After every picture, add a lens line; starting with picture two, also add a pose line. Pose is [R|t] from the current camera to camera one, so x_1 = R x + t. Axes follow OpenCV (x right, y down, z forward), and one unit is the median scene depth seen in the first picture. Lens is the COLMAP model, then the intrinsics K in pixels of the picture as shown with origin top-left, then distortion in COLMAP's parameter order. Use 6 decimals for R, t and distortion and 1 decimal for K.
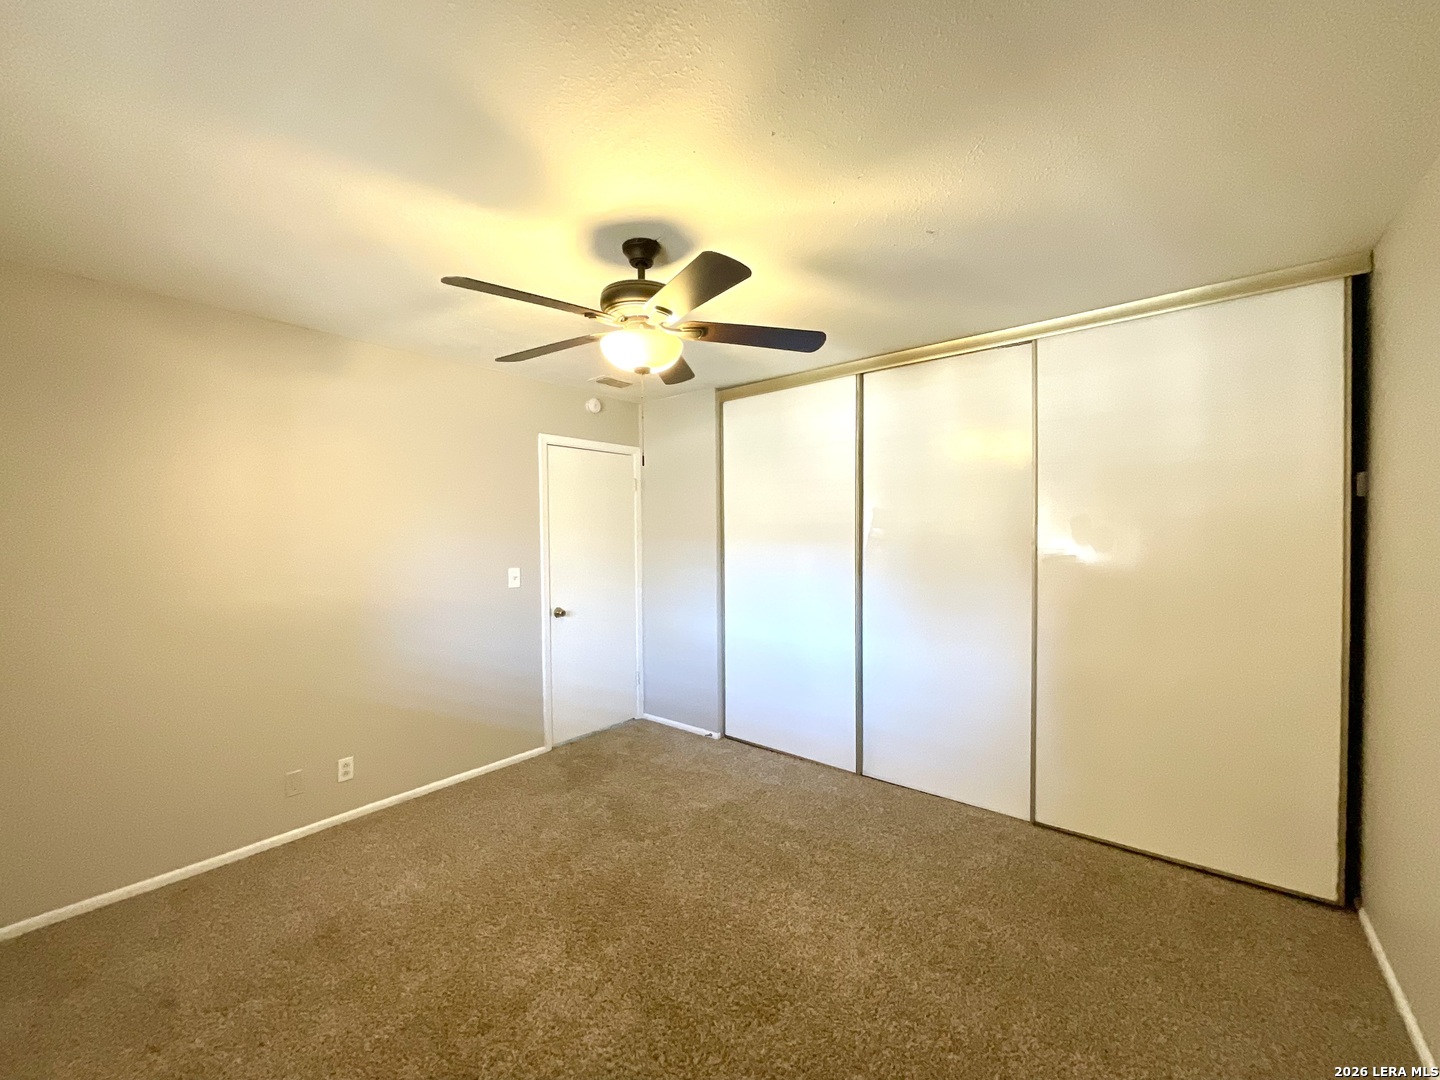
lens RADIAL K [[577.8, 0, 723.3], [0, 577.8, 543.9], [0, 0, 1]] dist [-0.001307, 0.000339]
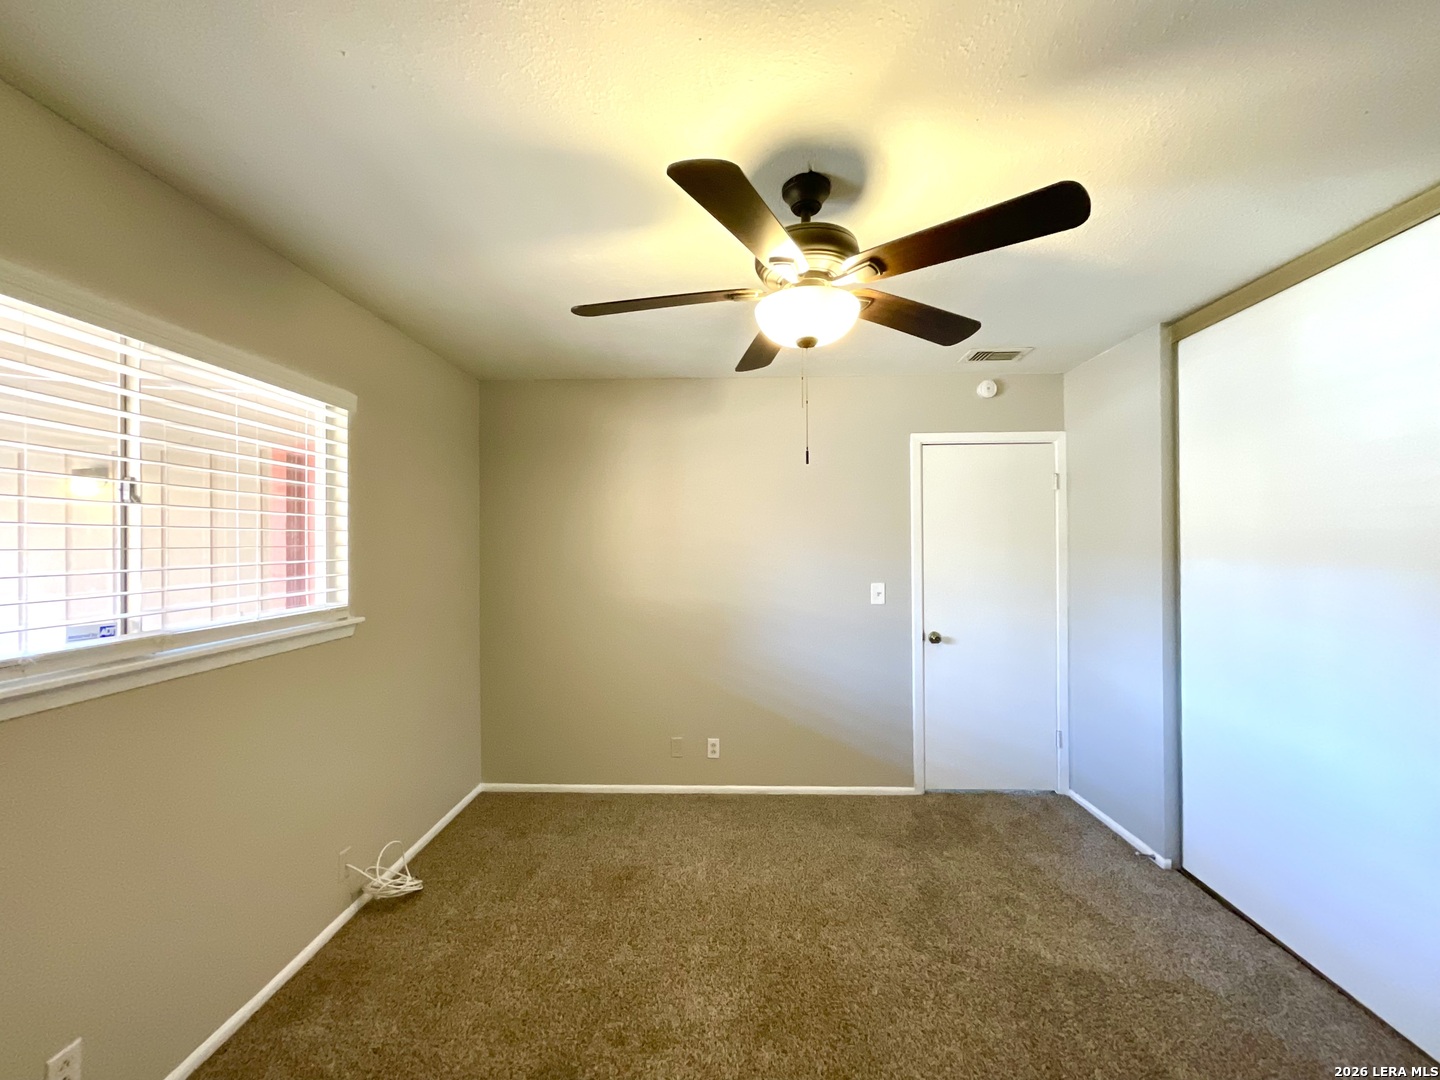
lens RADIAL K [[577.8, 0, 723.3], [0, 577.8, 543.9], [0, 0, 1]] dist [-0.001307, 0.000339]
pose [[0.600790, -0.000549, -0.799407, 0.227994], [-0.012217, 0.999877, -0.009869, -0.009066], [0.799314, 0.015695, 0.600709, 0.239754]]
